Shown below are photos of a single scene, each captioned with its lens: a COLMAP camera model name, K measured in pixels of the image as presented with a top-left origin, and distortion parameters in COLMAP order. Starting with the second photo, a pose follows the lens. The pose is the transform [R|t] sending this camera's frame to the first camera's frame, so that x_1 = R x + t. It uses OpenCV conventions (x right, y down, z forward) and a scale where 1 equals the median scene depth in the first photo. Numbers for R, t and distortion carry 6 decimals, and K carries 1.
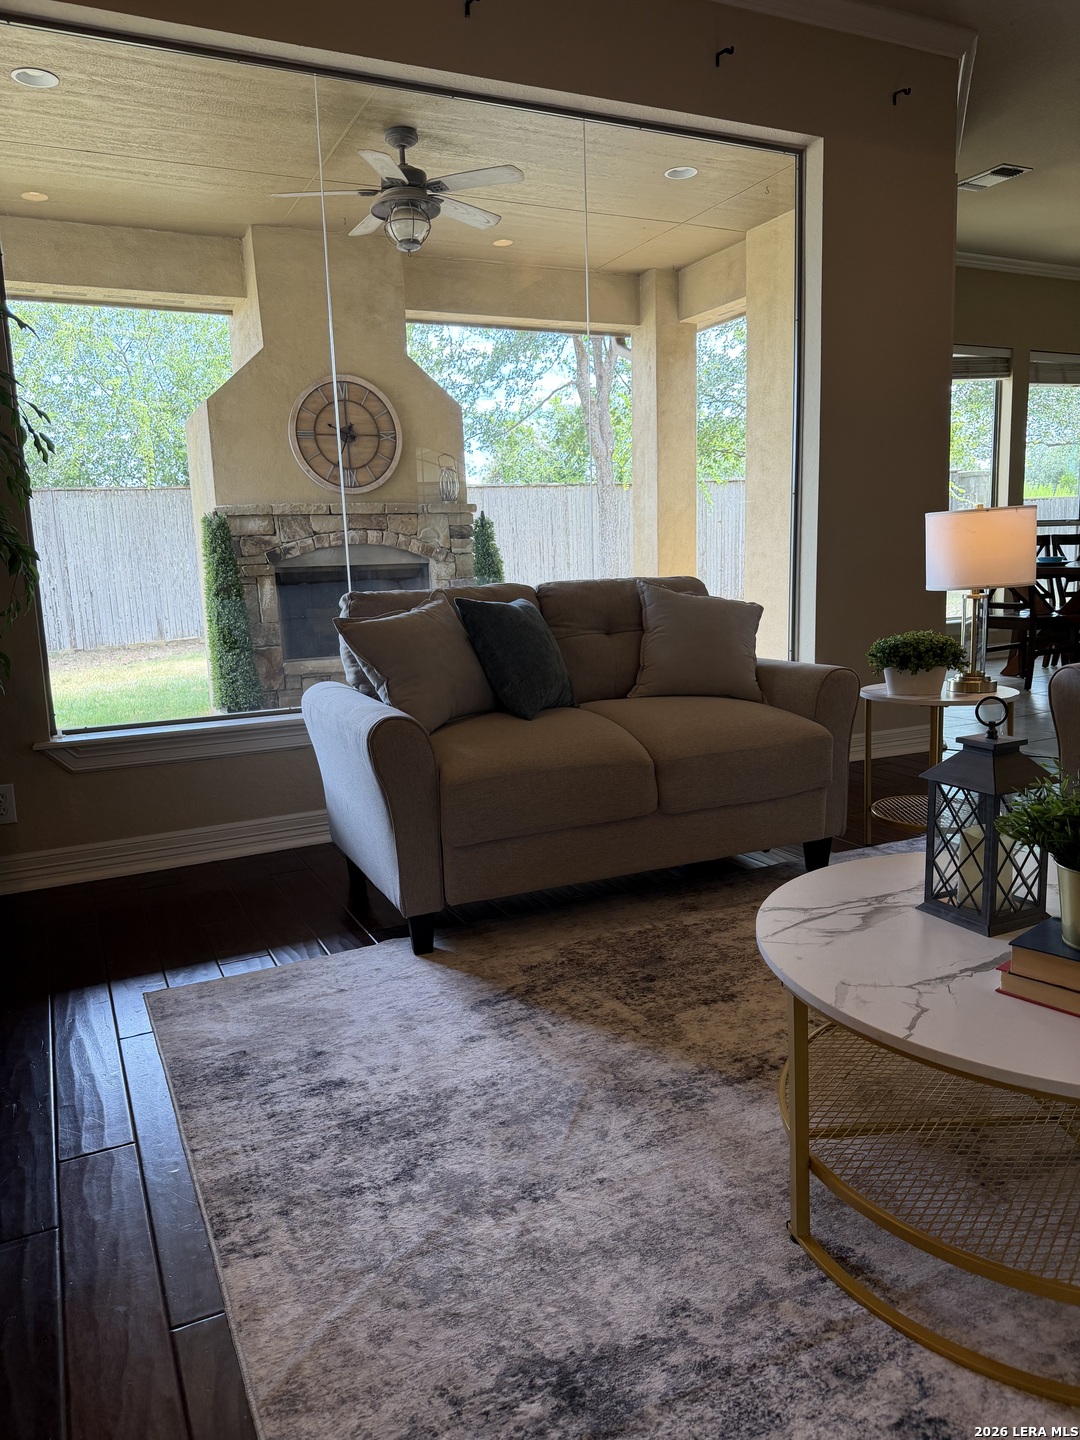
lens RADIAL K [[984.8, 0, 540.0], [0, 984.8, 720.0], [0, 0, 1]] dist [0.003968, 0.000671]
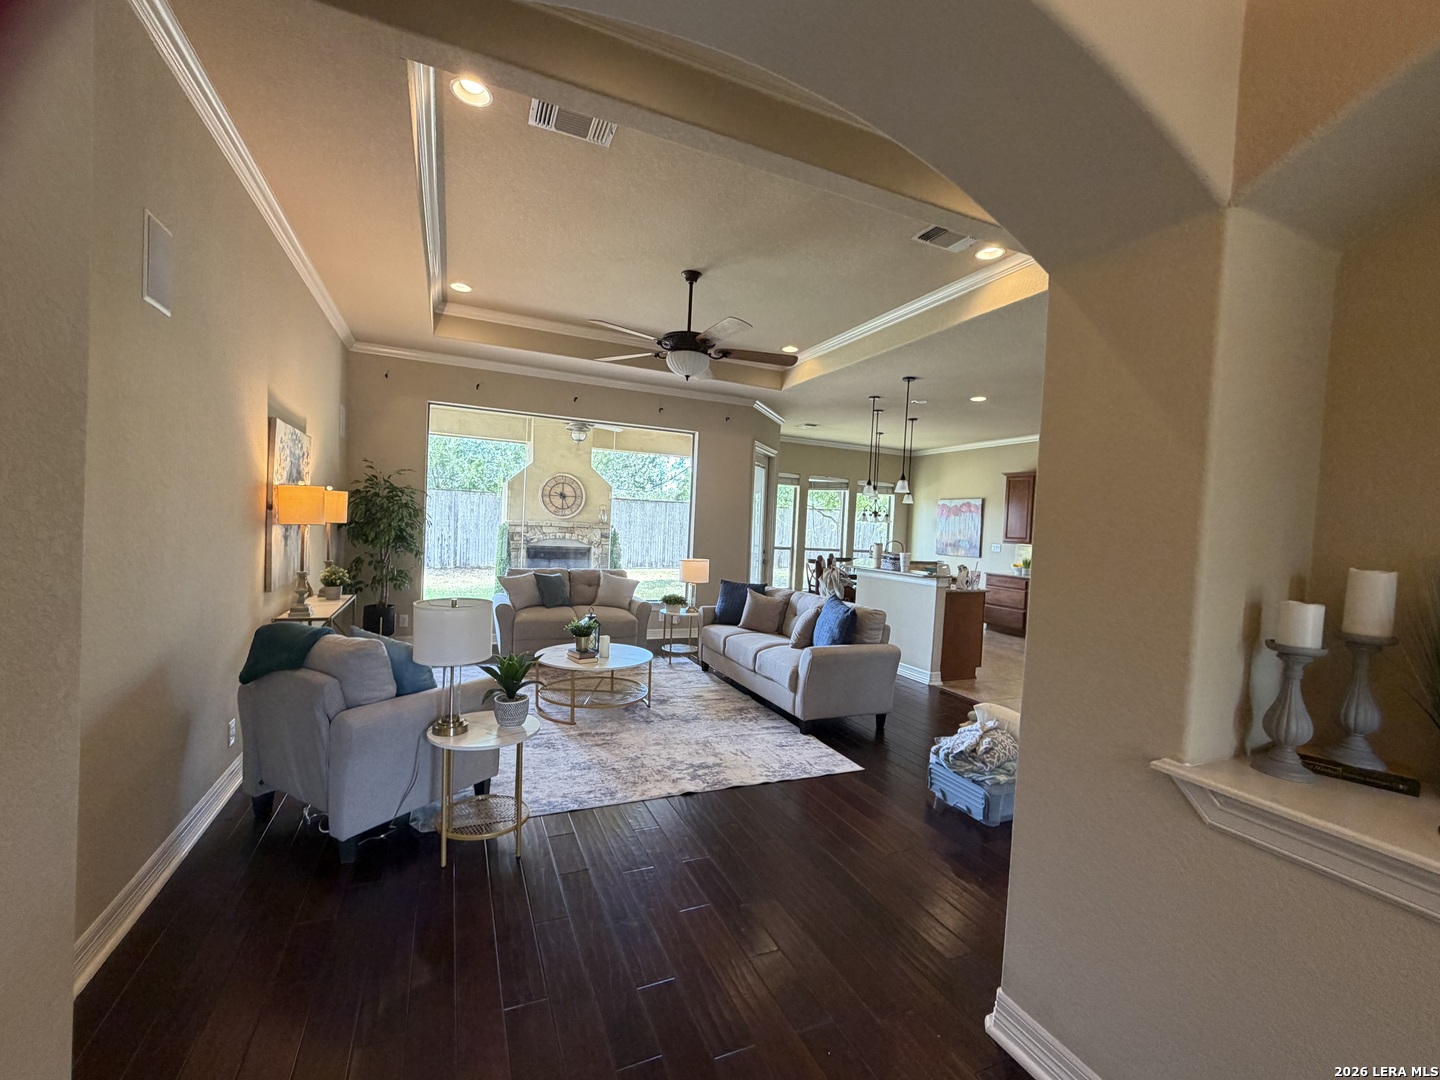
lens RADIAL K [[608.3, 0, 720.0], [0, 608.3, 540.0], [0, 0, 1]] dist [-0.000473, 0.000112]
pose [[0.994304, 0.086286, -0.062567, 0.315816], [-0.094028, 0.986547, -0.133727, -0.003895], [0.050187, 0.138848, 0.989041, -0.519378]]
